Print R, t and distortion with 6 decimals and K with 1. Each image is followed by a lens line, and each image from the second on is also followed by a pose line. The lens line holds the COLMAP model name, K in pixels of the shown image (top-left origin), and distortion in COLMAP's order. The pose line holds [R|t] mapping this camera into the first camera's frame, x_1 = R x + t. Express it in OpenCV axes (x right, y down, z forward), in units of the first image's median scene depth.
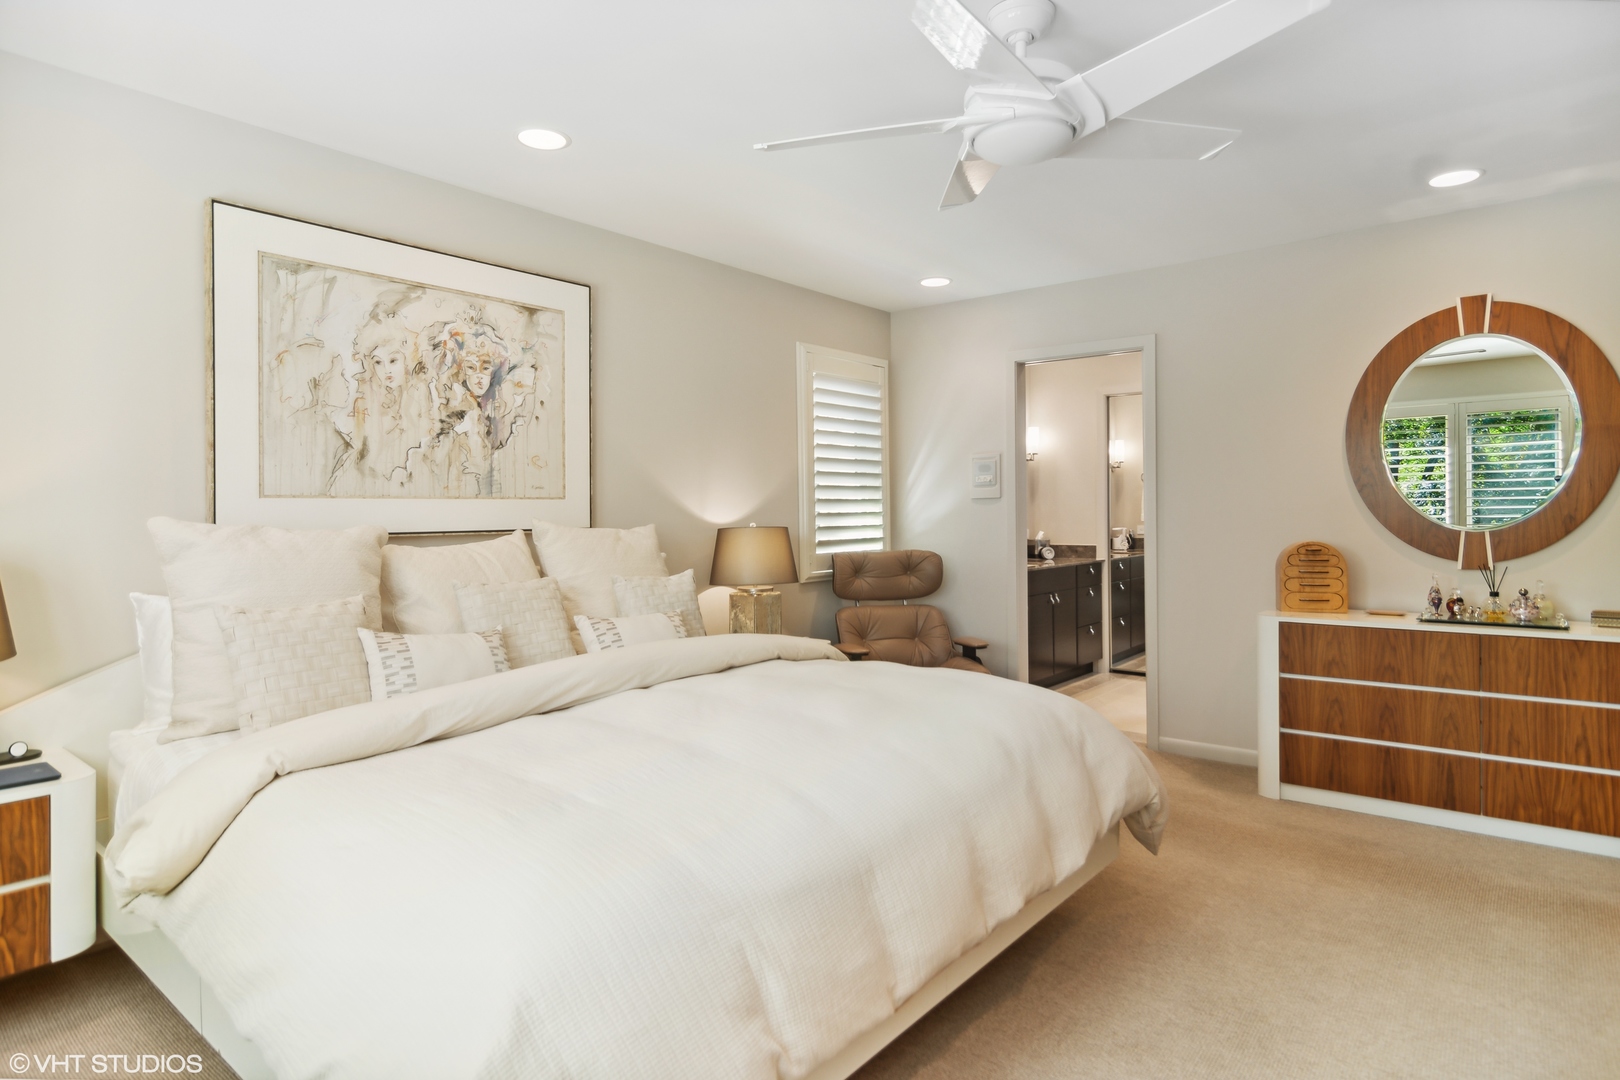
lens RADIAL K [[896.1, 0, 805.4], [0, 896.1, 525.4], [0, 0, 1]] dist [-0.000949, 0.002155]
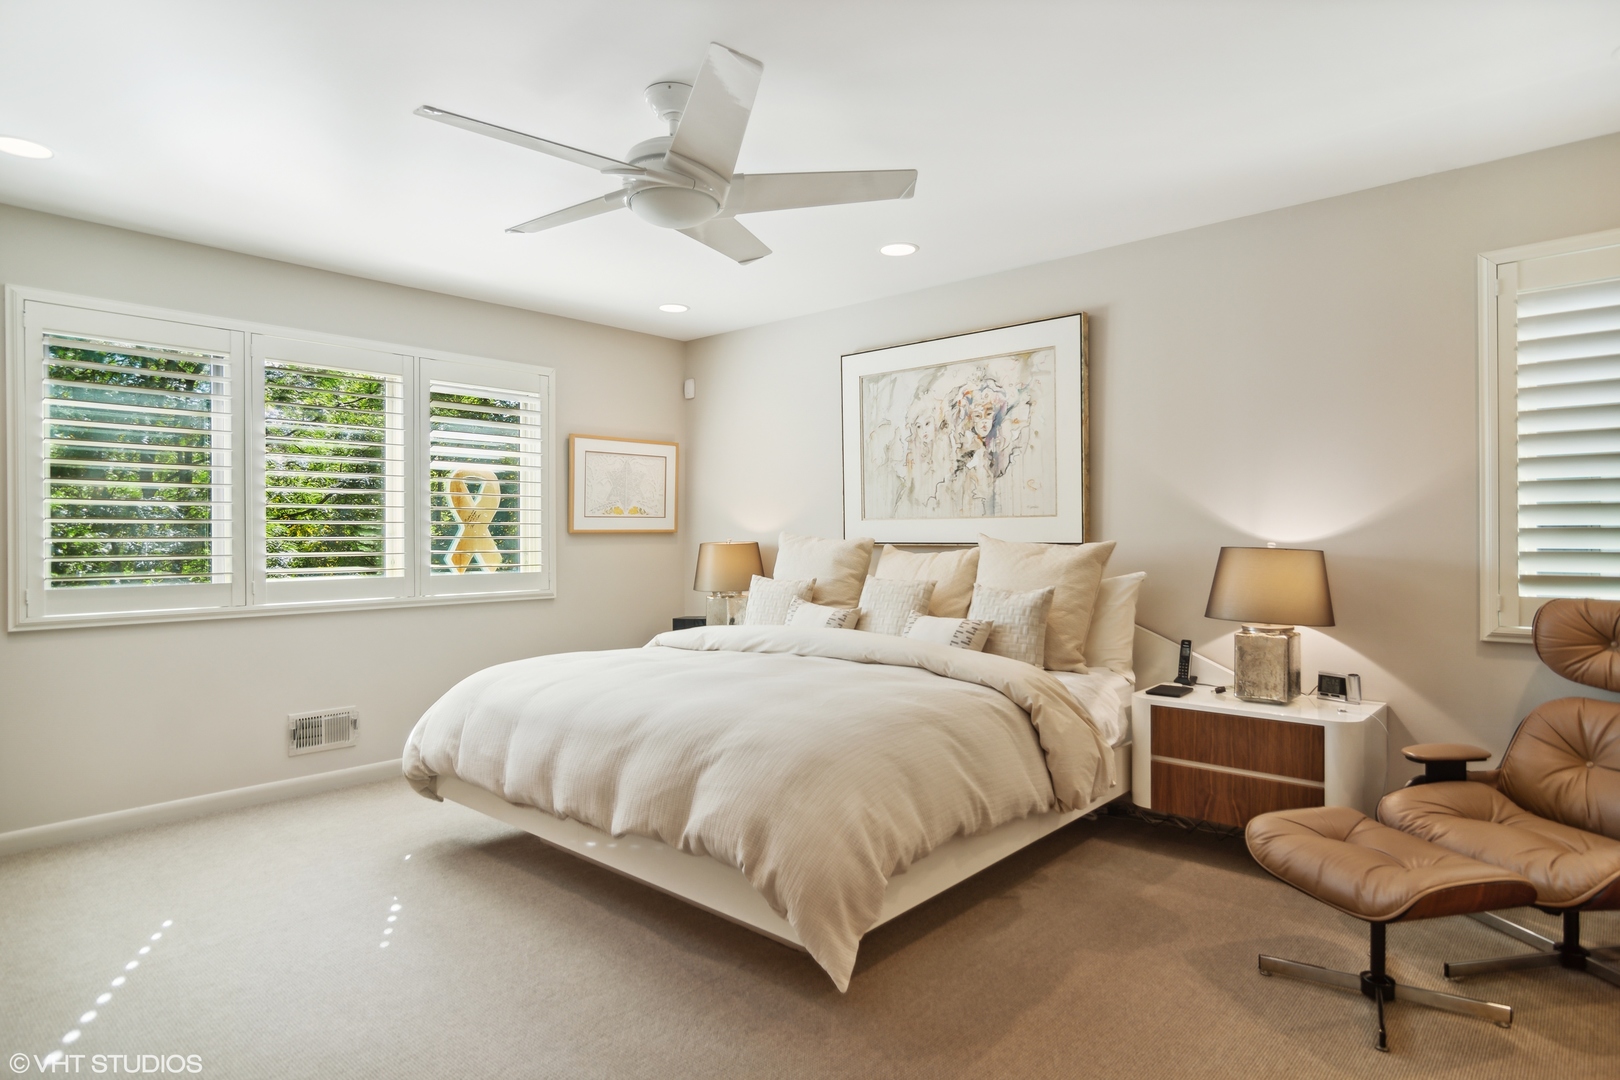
lens RADIAL K [[896.1, 0, 808.9], [0, 896.1, 541.2], [0, 0, 1]] dist [-0.000949, 0.002155]
pose [[-0.041931, 0.018715, -0.998945, 0.923841], [-0.007494, 0.999791, 0.019045, -0.019312], [0.999092, 0.008284, -0.041782, 0.811742]]
